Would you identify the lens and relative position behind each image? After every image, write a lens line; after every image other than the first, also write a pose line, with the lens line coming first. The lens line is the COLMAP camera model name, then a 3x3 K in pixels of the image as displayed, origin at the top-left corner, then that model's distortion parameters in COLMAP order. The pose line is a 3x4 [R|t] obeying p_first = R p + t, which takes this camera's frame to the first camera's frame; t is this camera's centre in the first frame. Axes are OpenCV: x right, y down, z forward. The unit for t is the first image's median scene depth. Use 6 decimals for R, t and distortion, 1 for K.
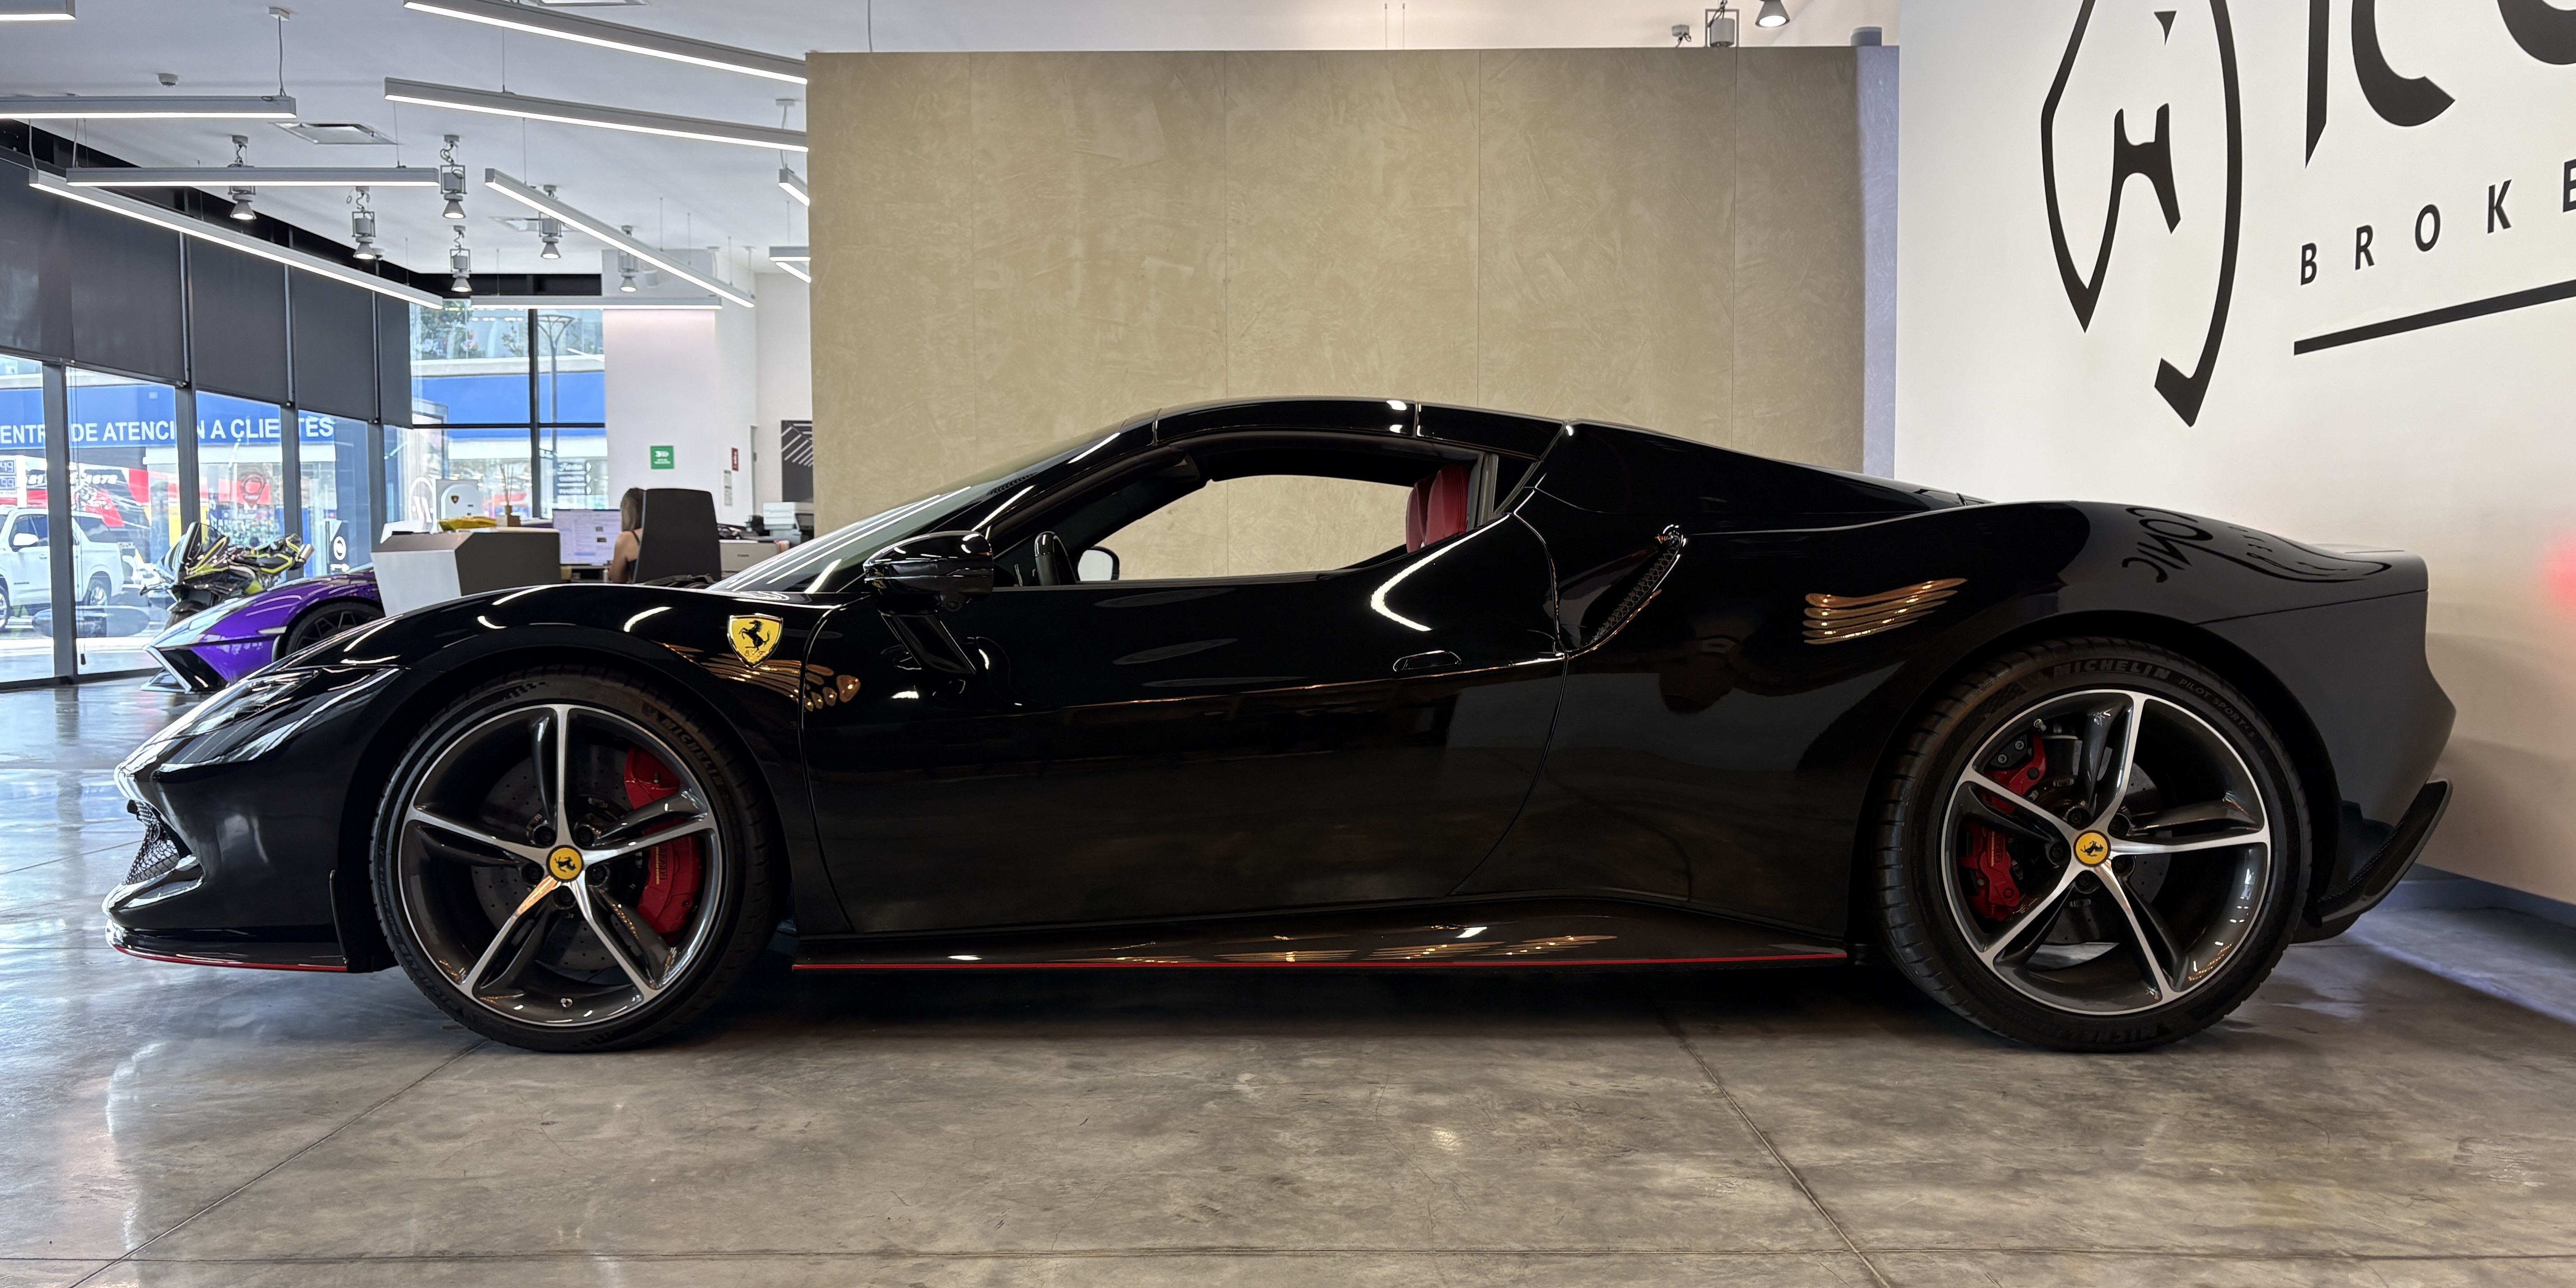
lens RADIAL K [[1913.3, 0, 1311.3], [0, 1913.3, 788.7], [0, 0, 1]] dist [0.088366, -0.127648]
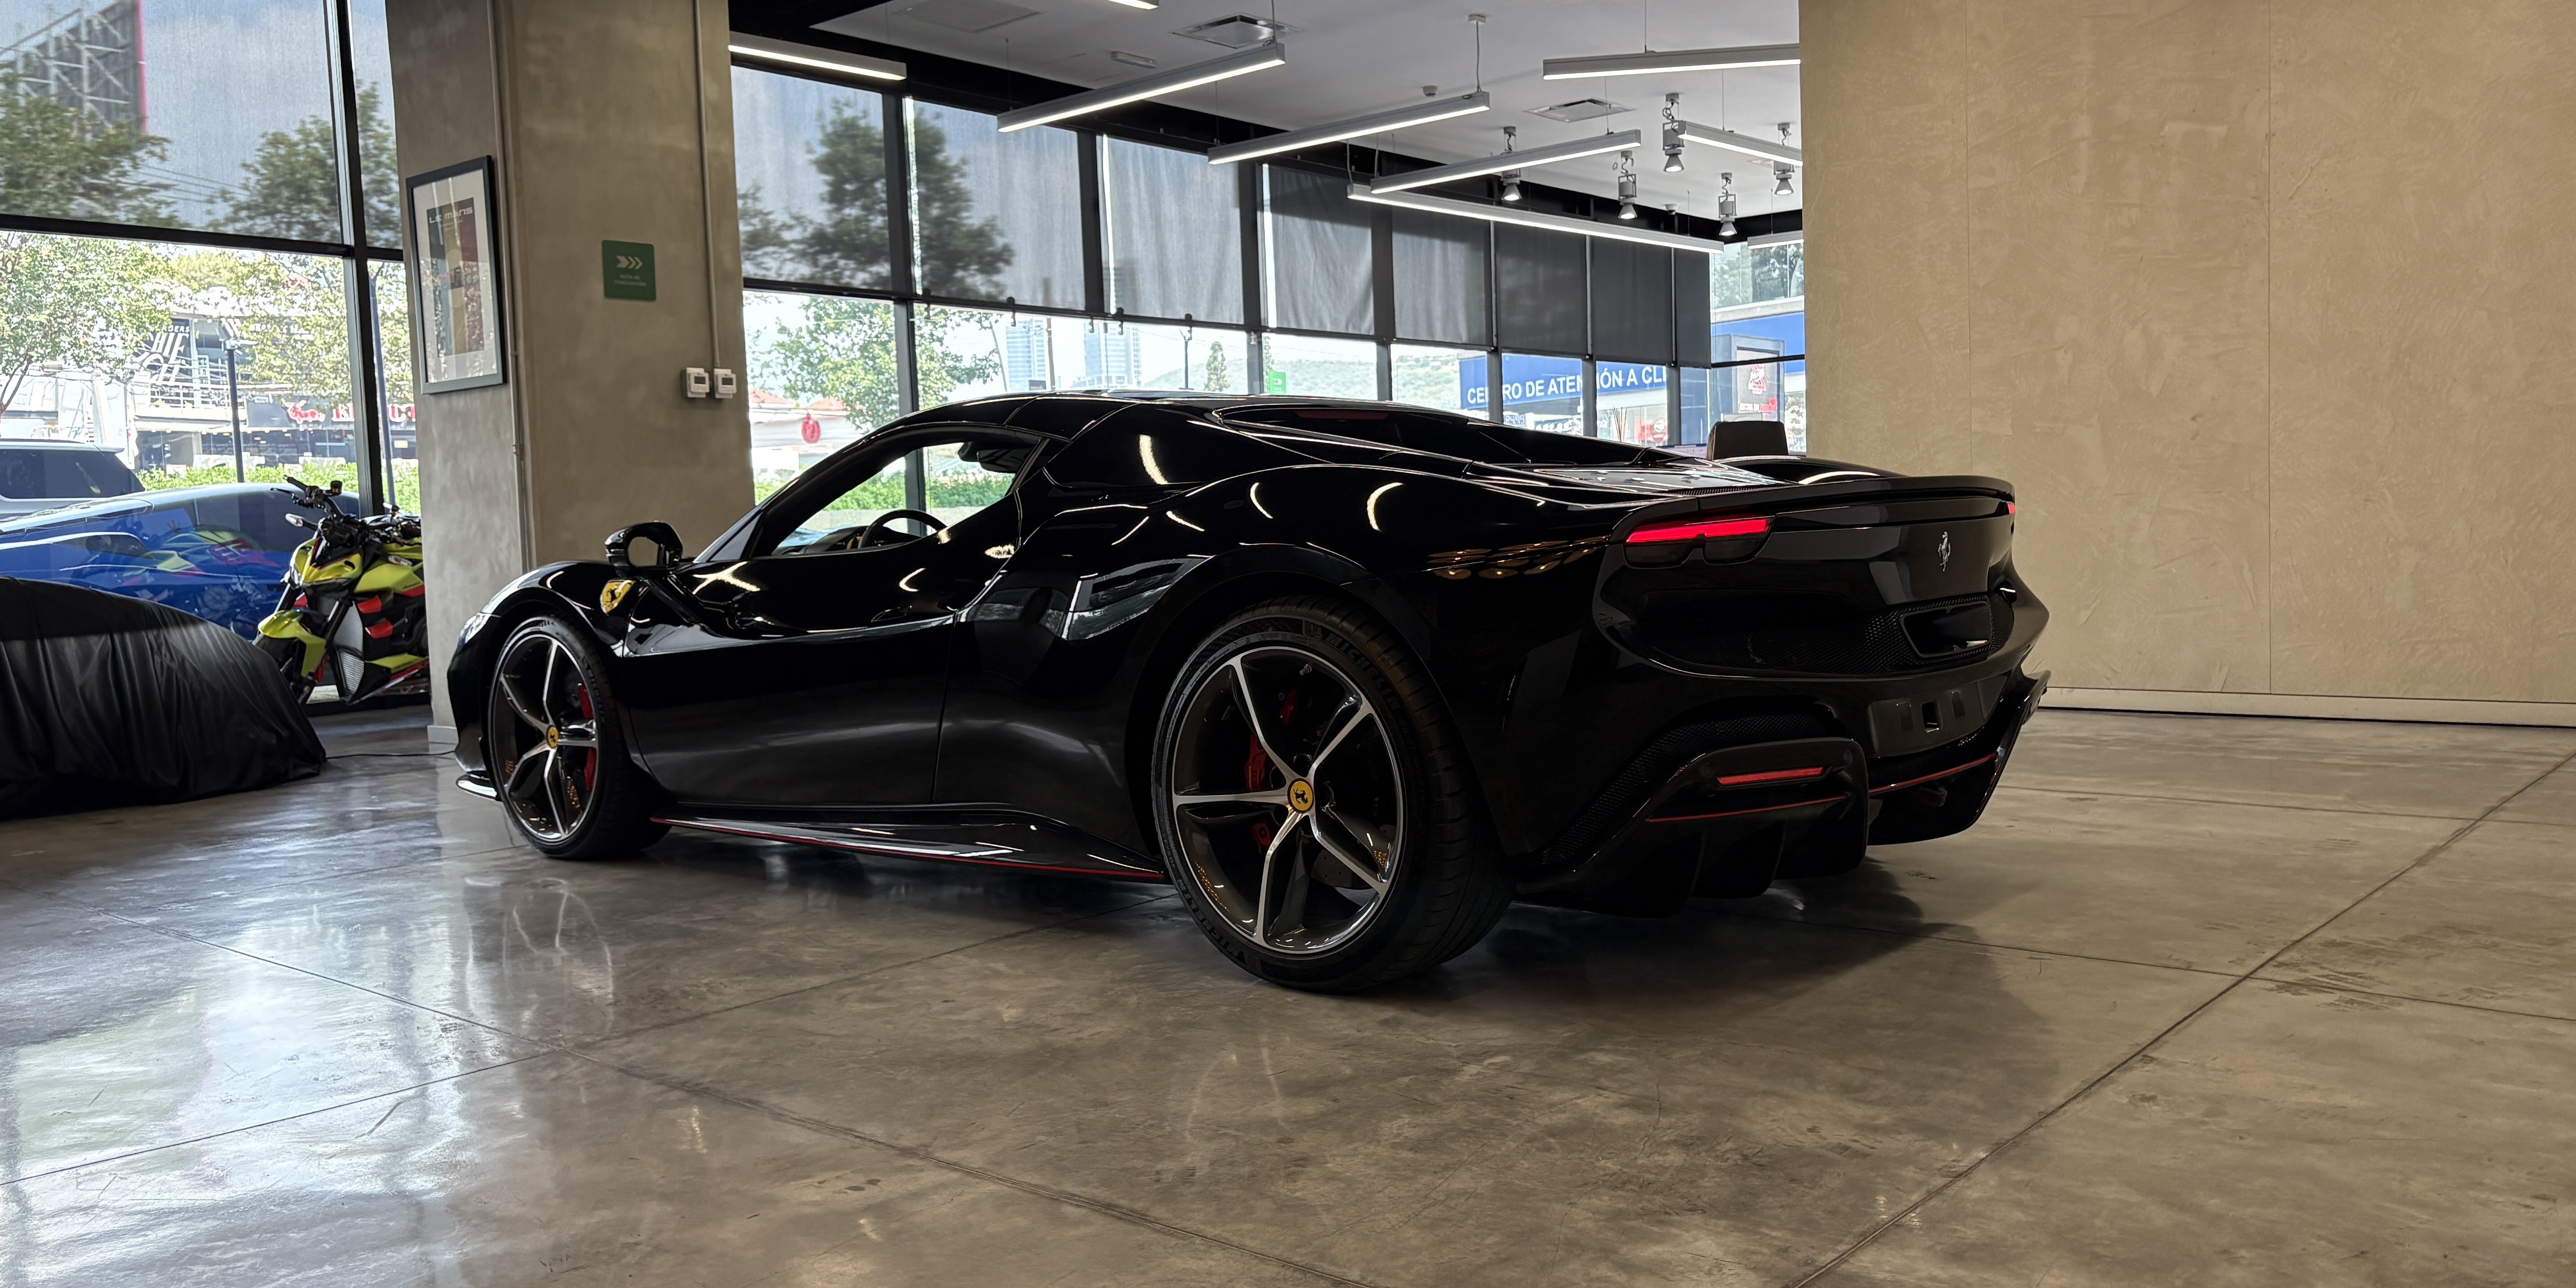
lens RADIAL K [[1994.4, 0, 1443.9], [0, 1994.4, 743.0], [0, 0, 1]] dist [0.045335, -0.006041]
pose [[0.760975, 0.054467, -0.646491, 0.591316], [-0.042114, 0.998515, 0.034554, -0.039393], [0.647413, 0.000931, 0.762139, 0.239907]]
